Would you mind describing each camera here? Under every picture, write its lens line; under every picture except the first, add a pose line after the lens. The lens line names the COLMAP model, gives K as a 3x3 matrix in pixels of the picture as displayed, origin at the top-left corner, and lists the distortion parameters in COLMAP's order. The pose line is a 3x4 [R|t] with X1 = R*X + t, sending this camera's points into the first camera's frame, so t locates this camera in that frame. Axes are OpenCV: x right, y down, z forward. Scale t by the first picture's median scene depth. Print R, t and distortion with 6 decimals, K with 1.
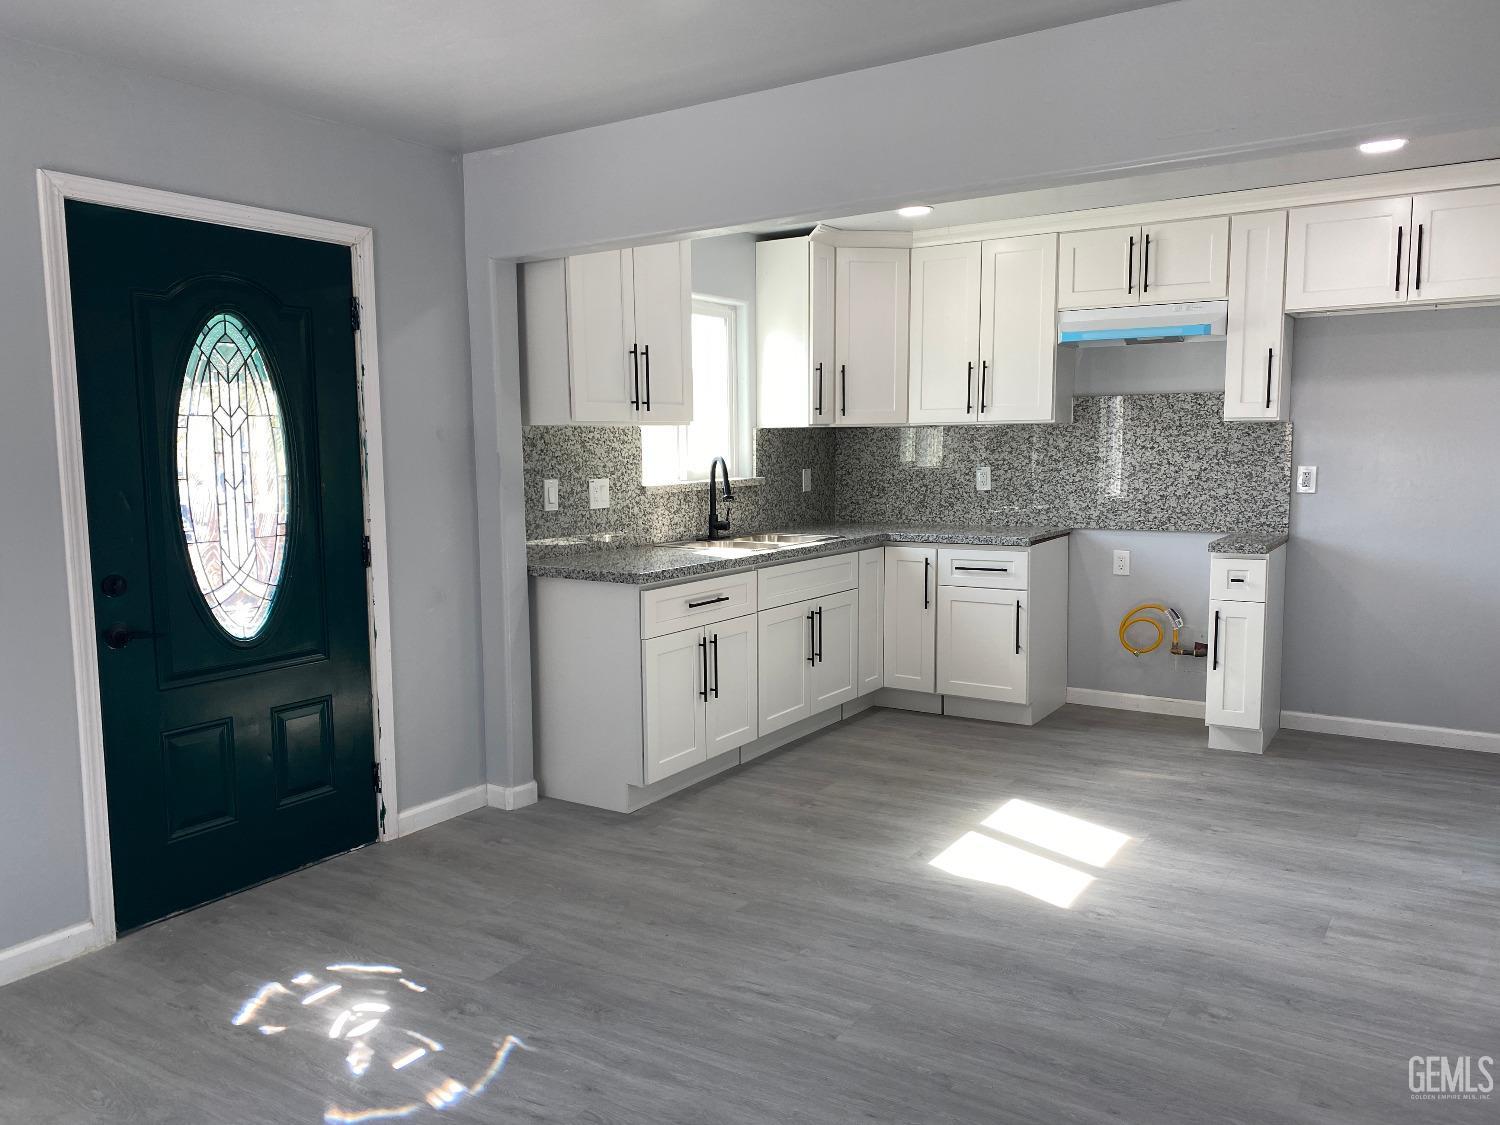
lens RADIAL K [[1147.0, 0, 740.8], [0, 1147.0, 578.8], [0, 0, 1]] dist [0.062377, -0.083767]
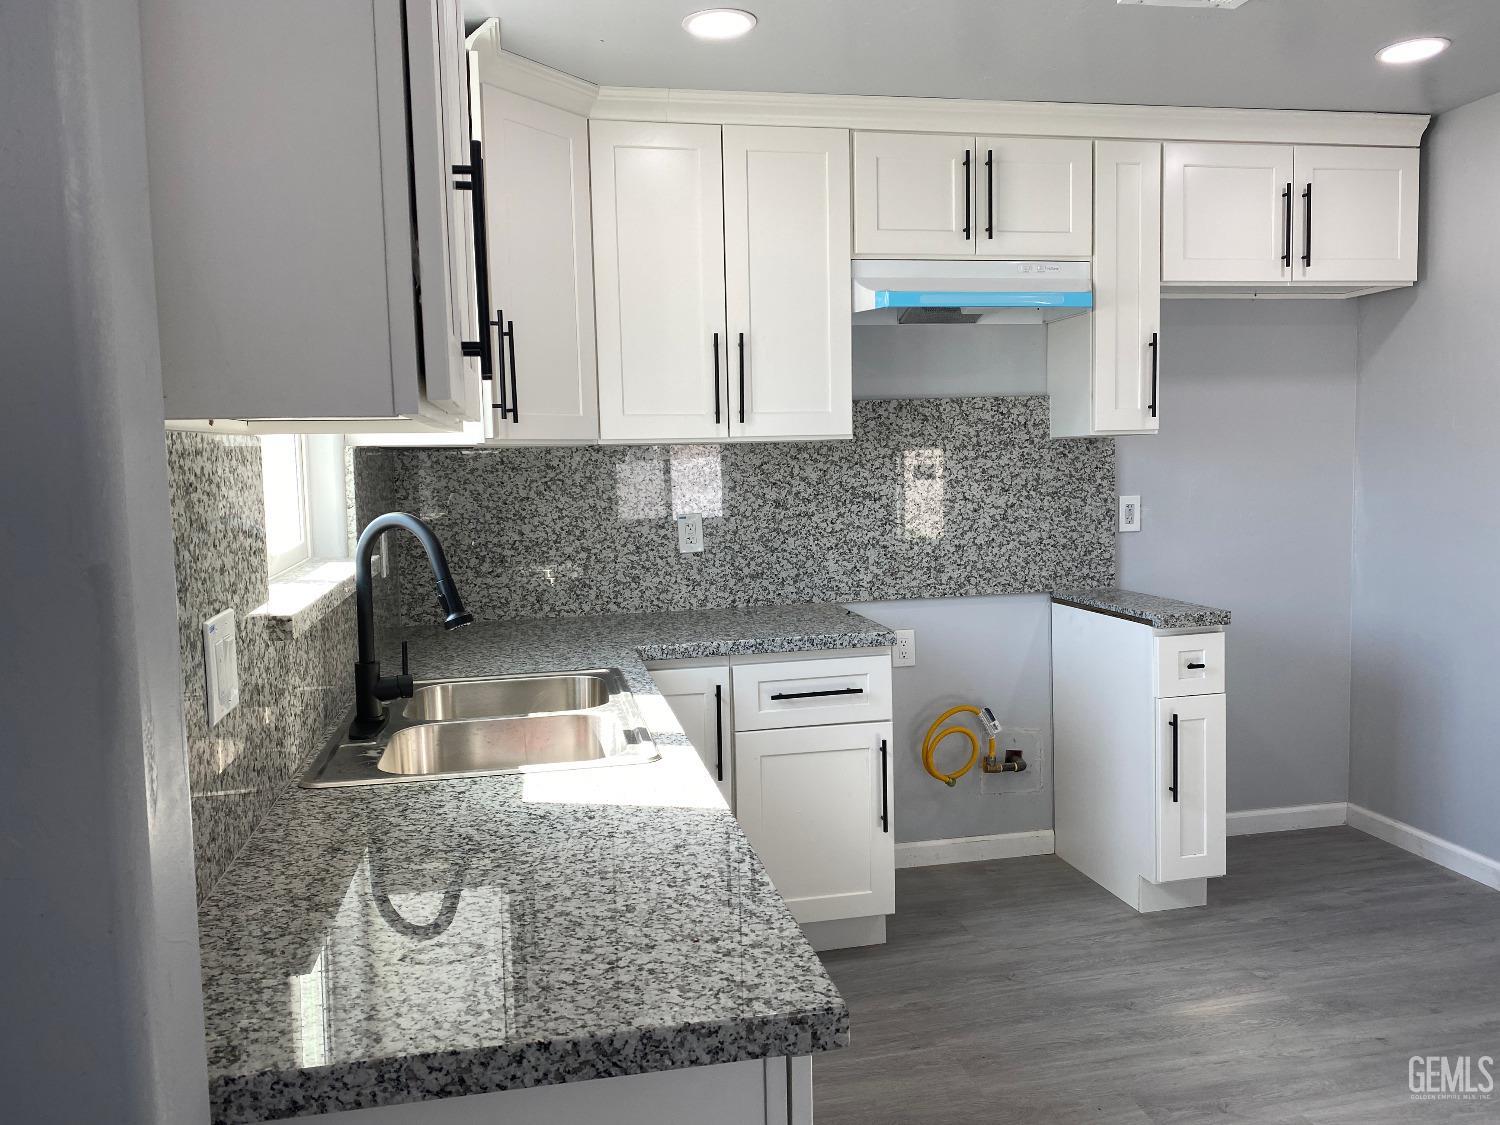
lens RADIAL K [[1147.0, 0, 735.7], [0, 1147.0, 556.0], [0, 0, 1]] dist [0.062377, -0.083767]
pose [[0.714953, -0.067955, 0.695863, -0.228806], [0.099938, 0.994978, -0.005515, -0.084192], [-0.691994, 0.073486, 0.718154, 0.673934]]
